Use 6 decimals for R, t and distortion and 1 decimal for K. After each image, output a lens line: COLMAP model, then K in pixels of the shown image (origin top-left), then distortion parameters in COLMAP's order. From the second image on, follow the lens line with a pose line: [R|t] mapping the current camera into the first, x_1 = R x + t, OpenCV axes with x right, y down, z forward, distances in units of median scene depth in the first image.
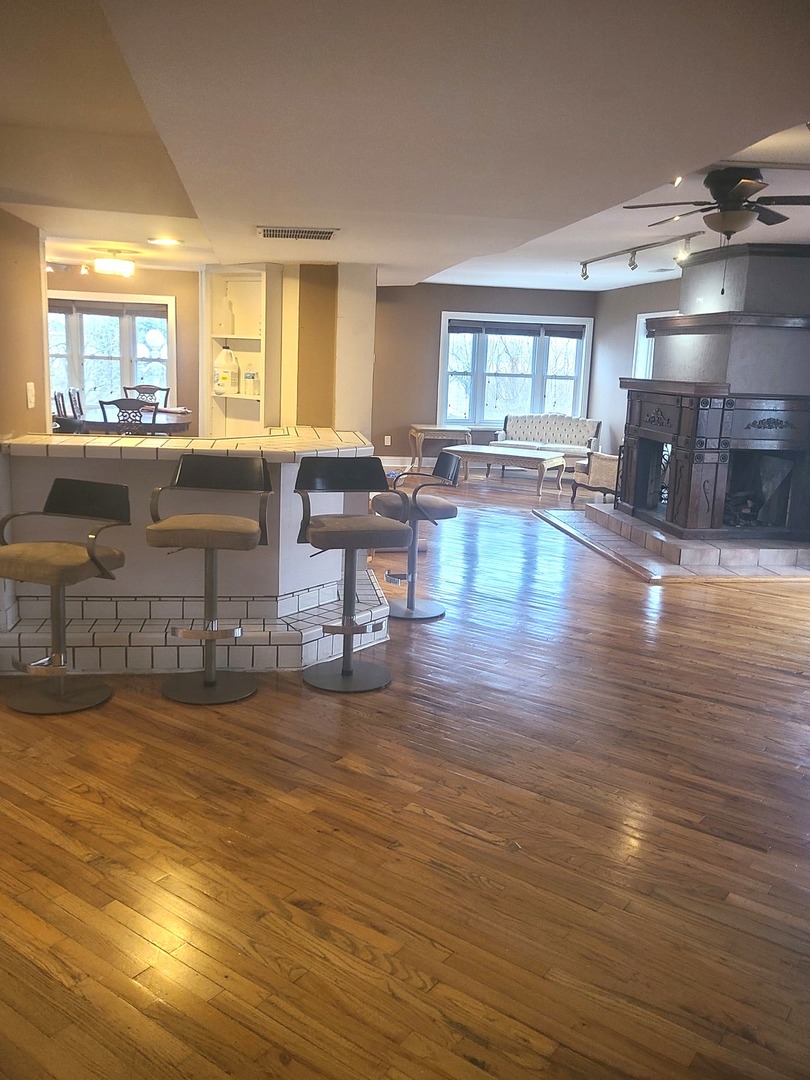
lens RADIAL K [[890.3, 0, 405.0], [0, 890.3, 540.0], [0, 0, 1]] dist [0.000127, -0.003508]
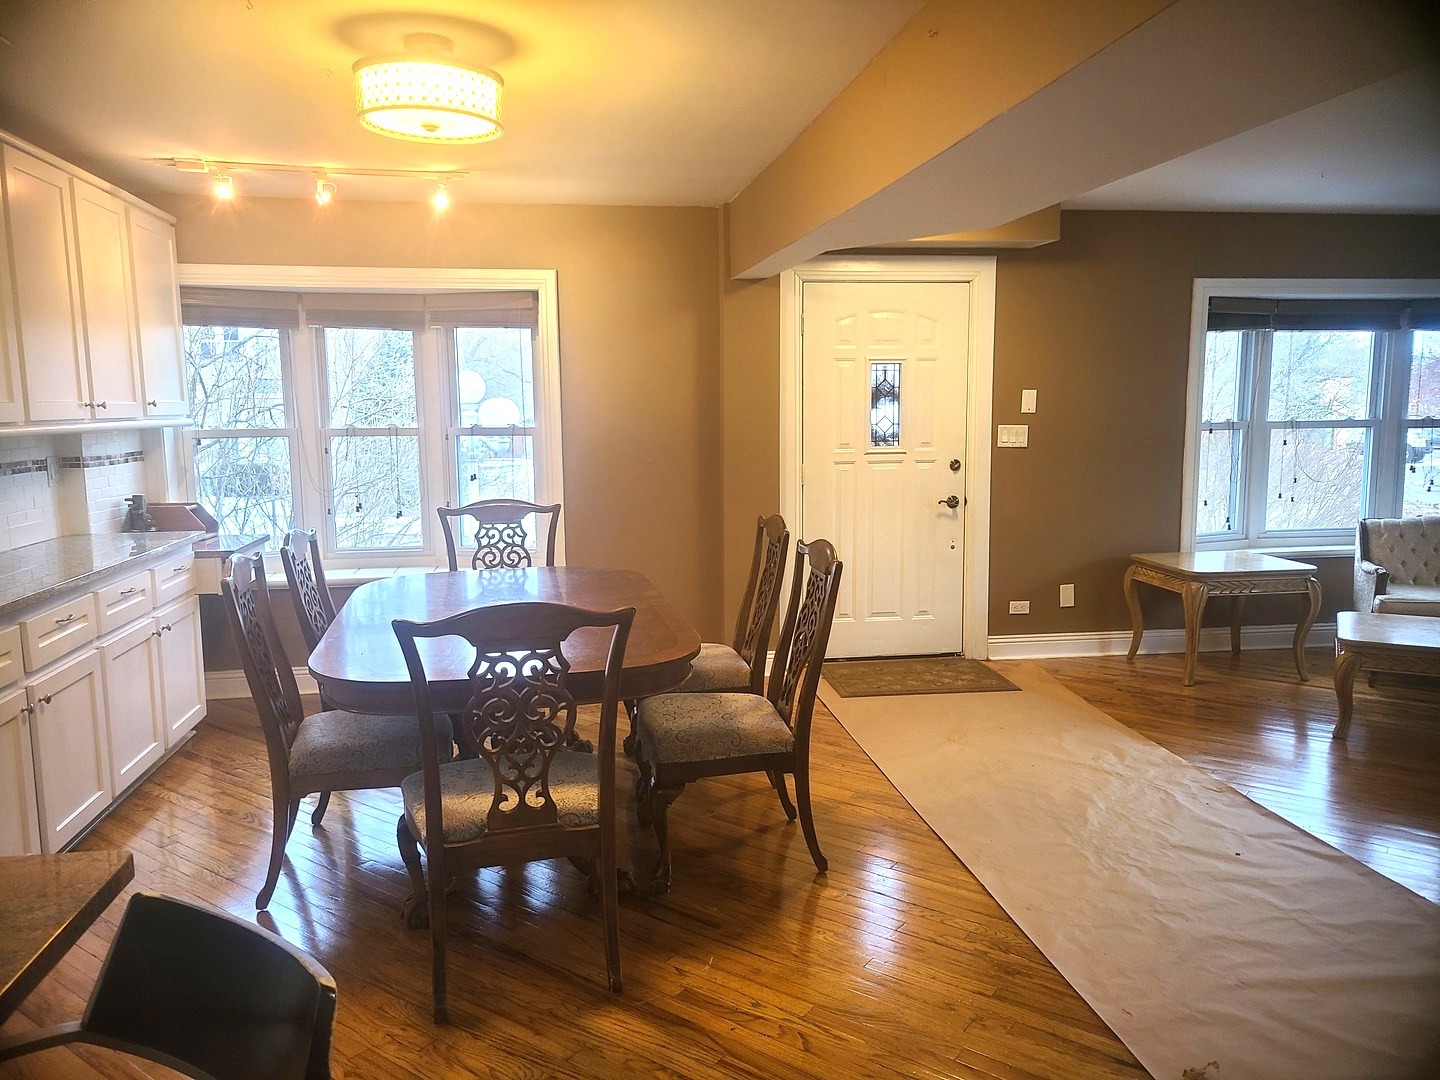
lens RADIAL K [[1092.5, 0, 720.0], [0, 1092.5, 540.0], [0, 0, 1]] dist [0.011887, -0.000203]
pose [[0.998735, -0.050022, -0.005218, -0.186629], [0.049404, 0.995204, -0.084426, -0.108360], [0.009416, 0.084062, 0.996416, 0.520059]]
